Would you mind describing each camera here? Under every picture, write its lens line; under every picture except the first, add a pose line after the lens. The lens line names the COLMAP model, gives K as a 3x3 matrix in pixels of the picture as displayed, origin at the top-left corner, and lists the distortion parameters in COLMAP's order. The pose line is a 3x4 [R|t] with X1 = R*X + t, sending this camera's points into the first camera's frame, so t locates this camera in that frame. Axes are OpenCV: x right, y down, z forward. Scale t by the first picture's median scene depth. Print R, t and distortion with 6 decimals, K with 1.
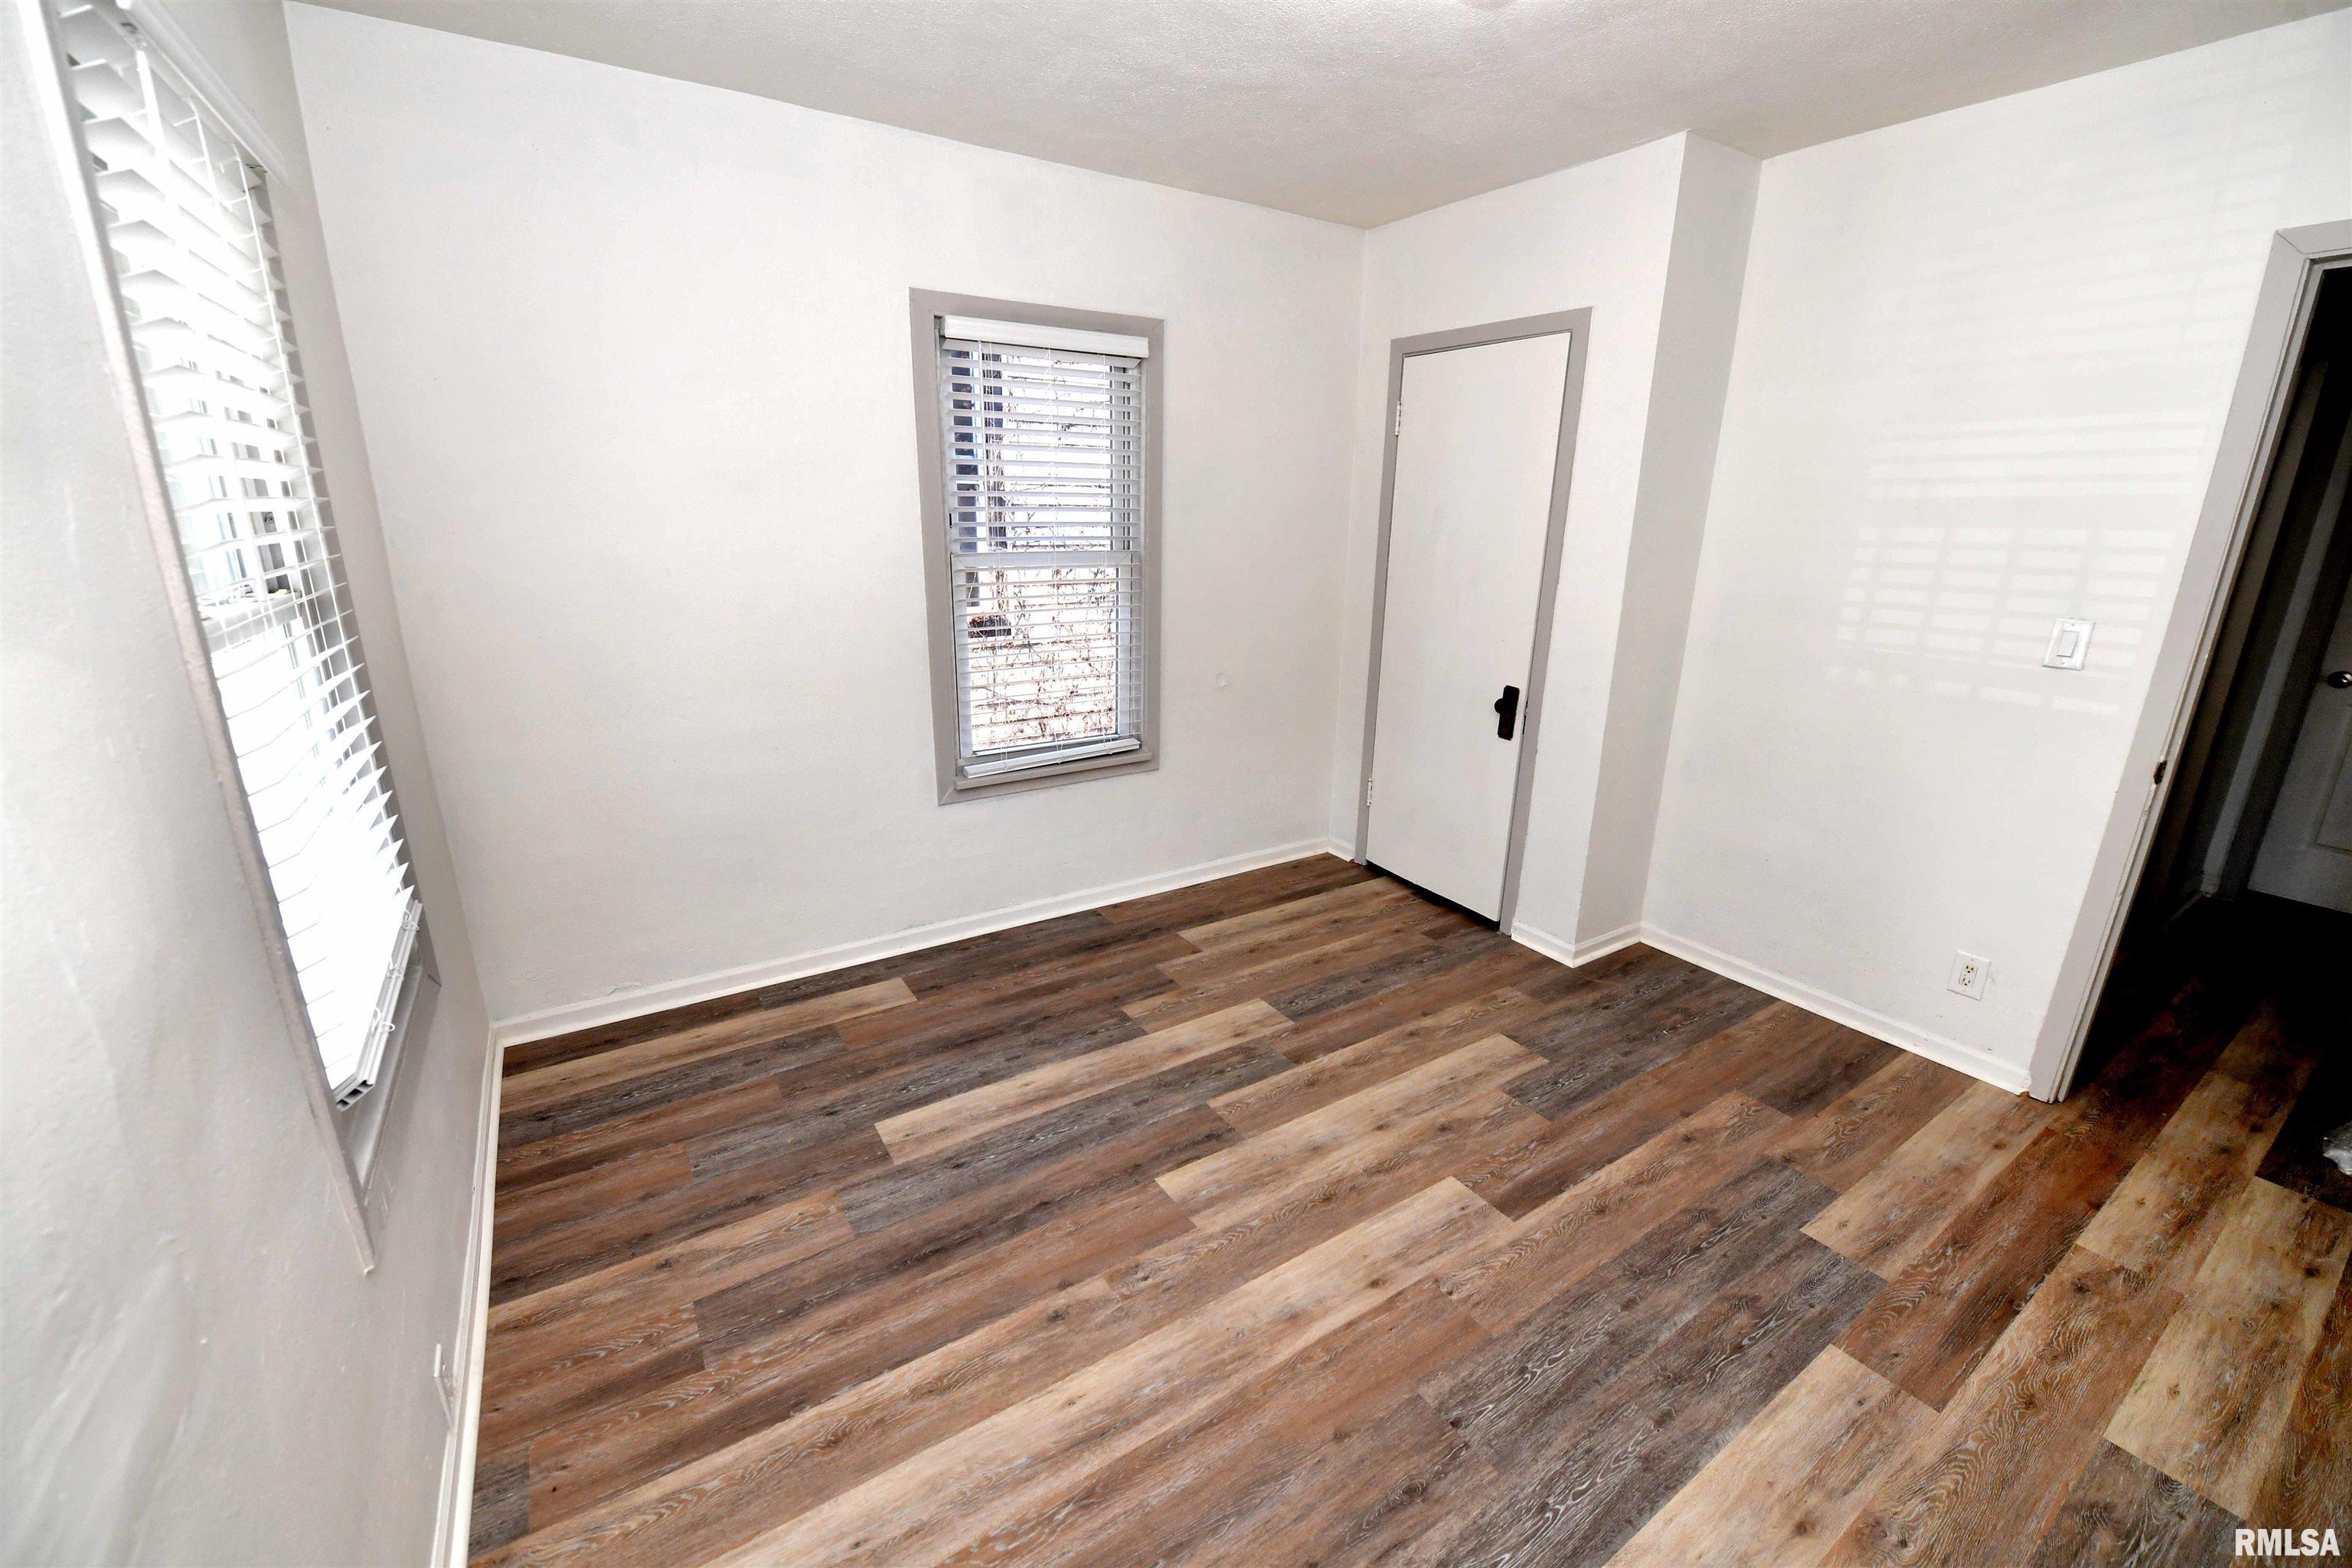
lens RADIAL K [[931.6, 0, 1174.2], [0, 931.6, 771.9], [0, 0, 1]] dist [-0.016944, -0.002051]
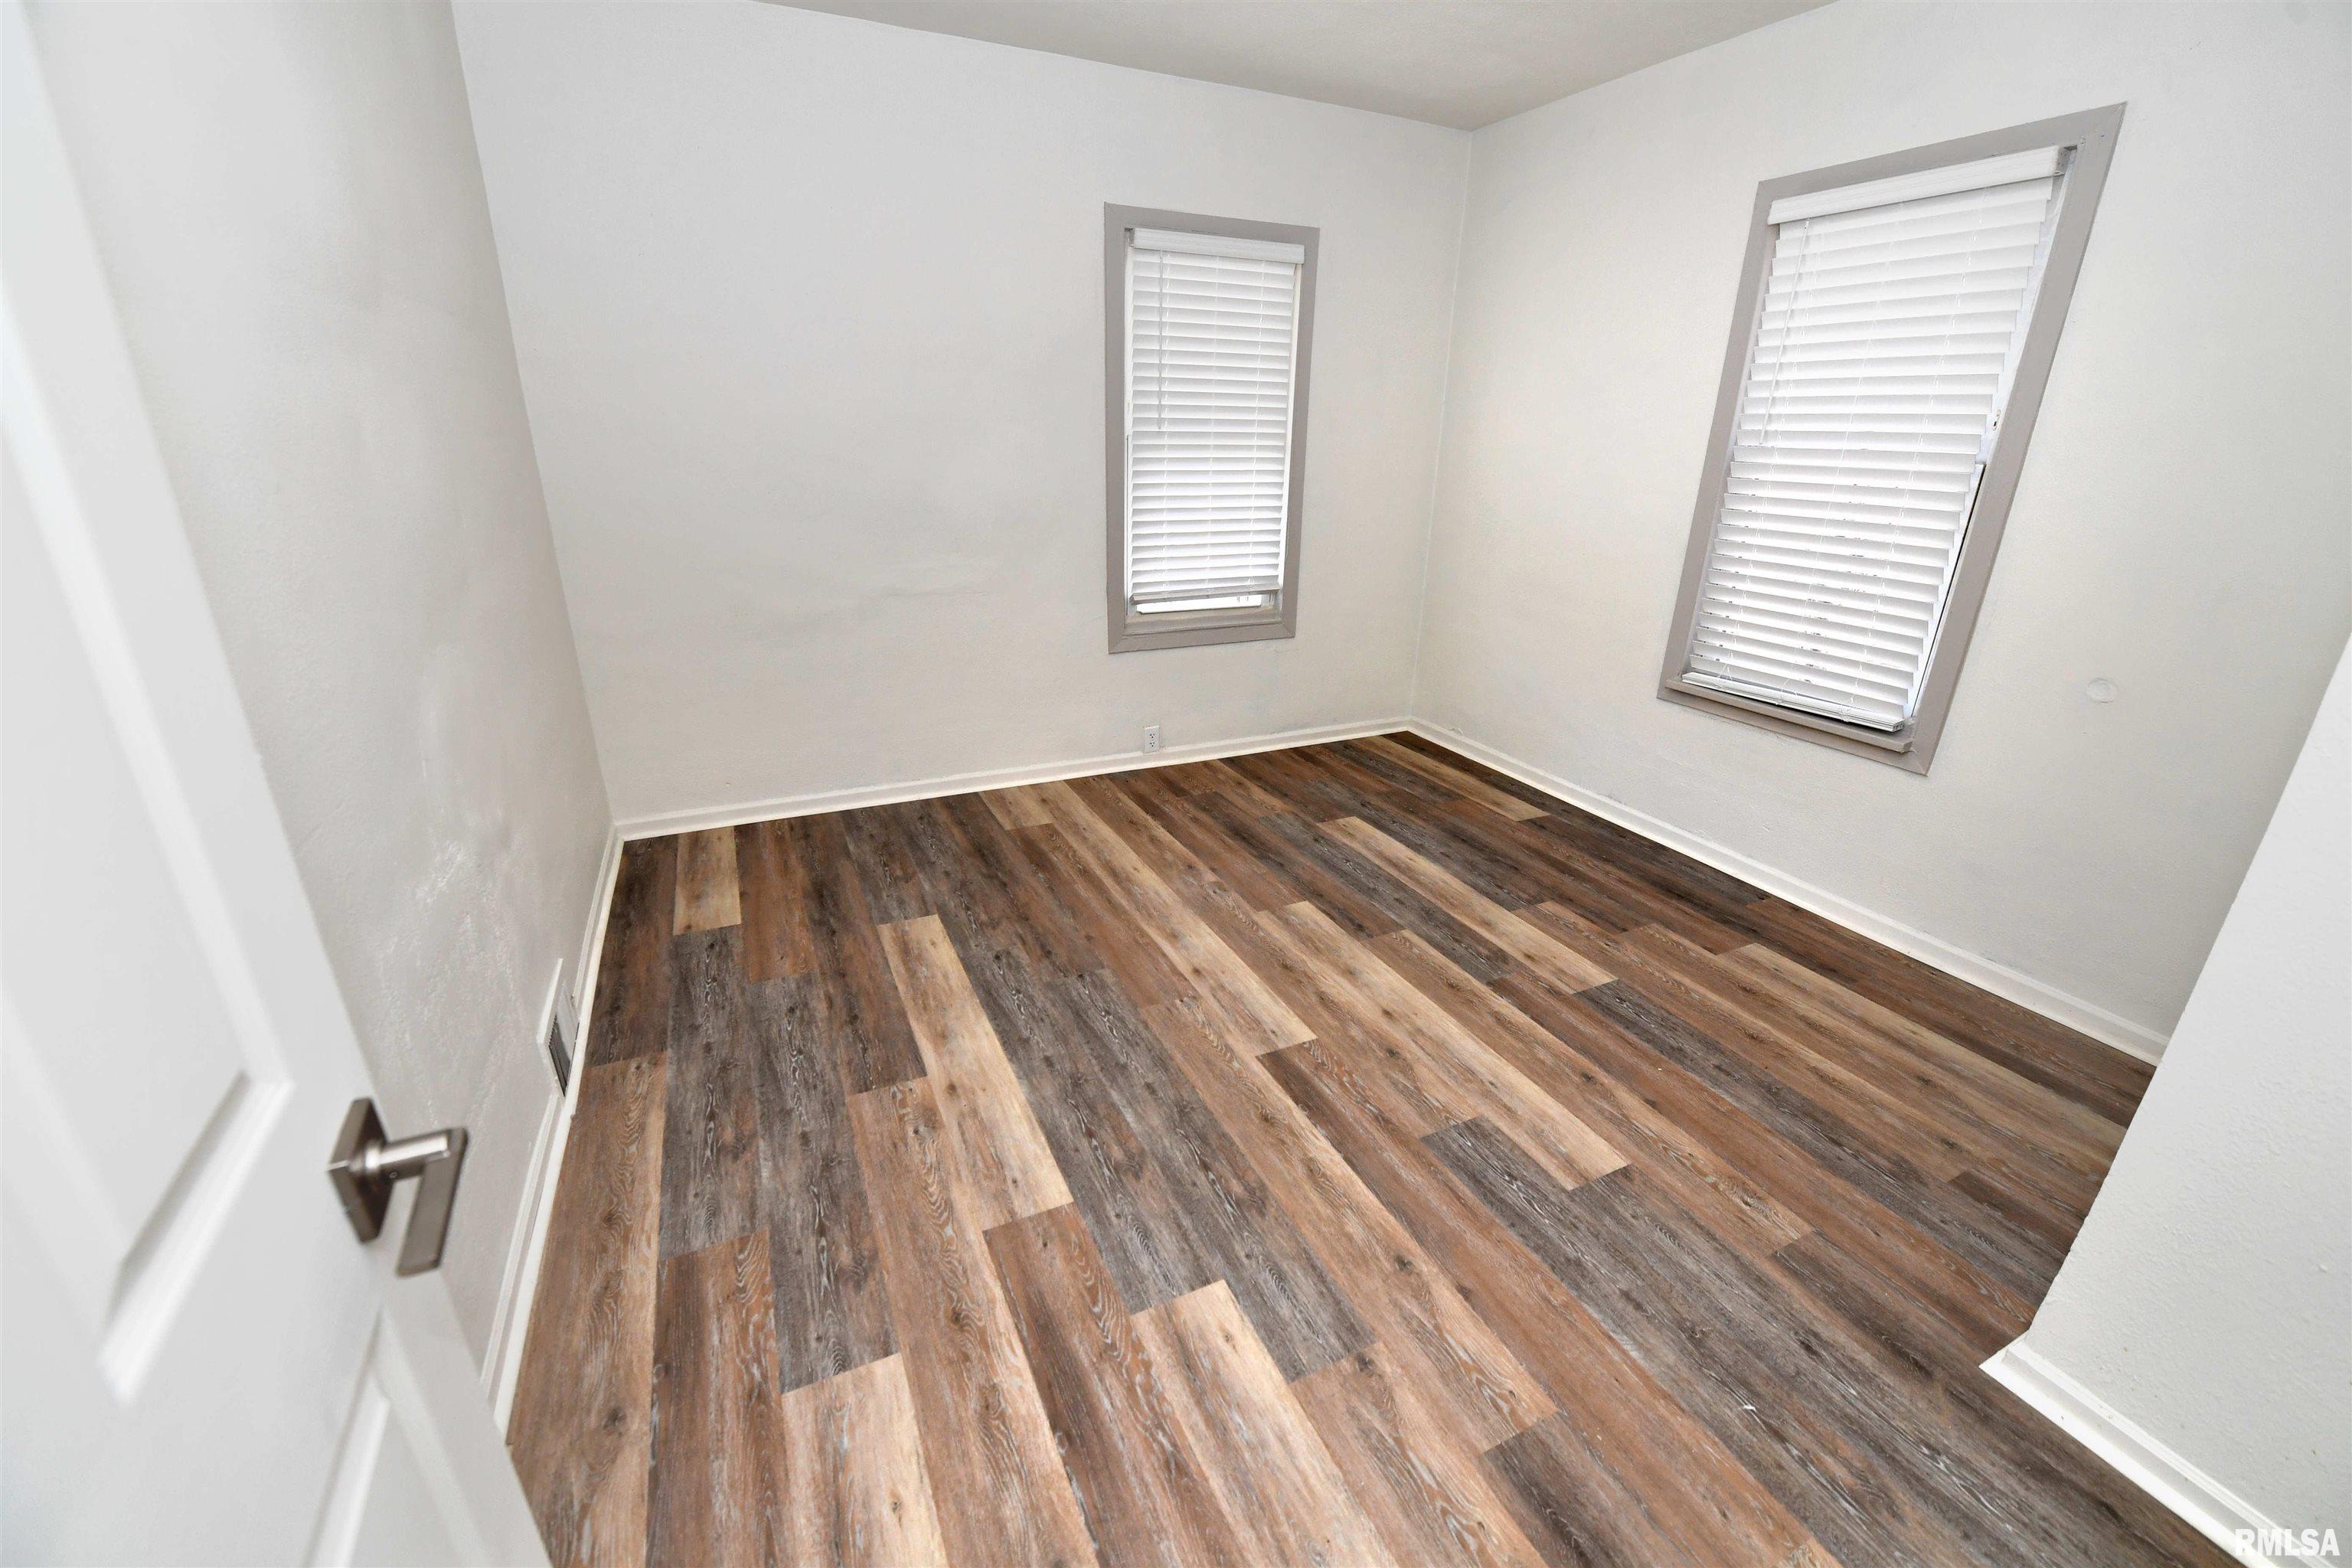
lens RADIAL K [[931.6, 0, 1161.5], [0, 931.6, 776.6], [0, 0, 1]] dist [-0.016944, -0.002051]
pose [[-0.138668, 0.333685, -0.932430, 1.100948], [-0.289108, 0.886874, 0.360377, -0.131554], [0.947200, 0.319546, -0.026510, 0.715271]]
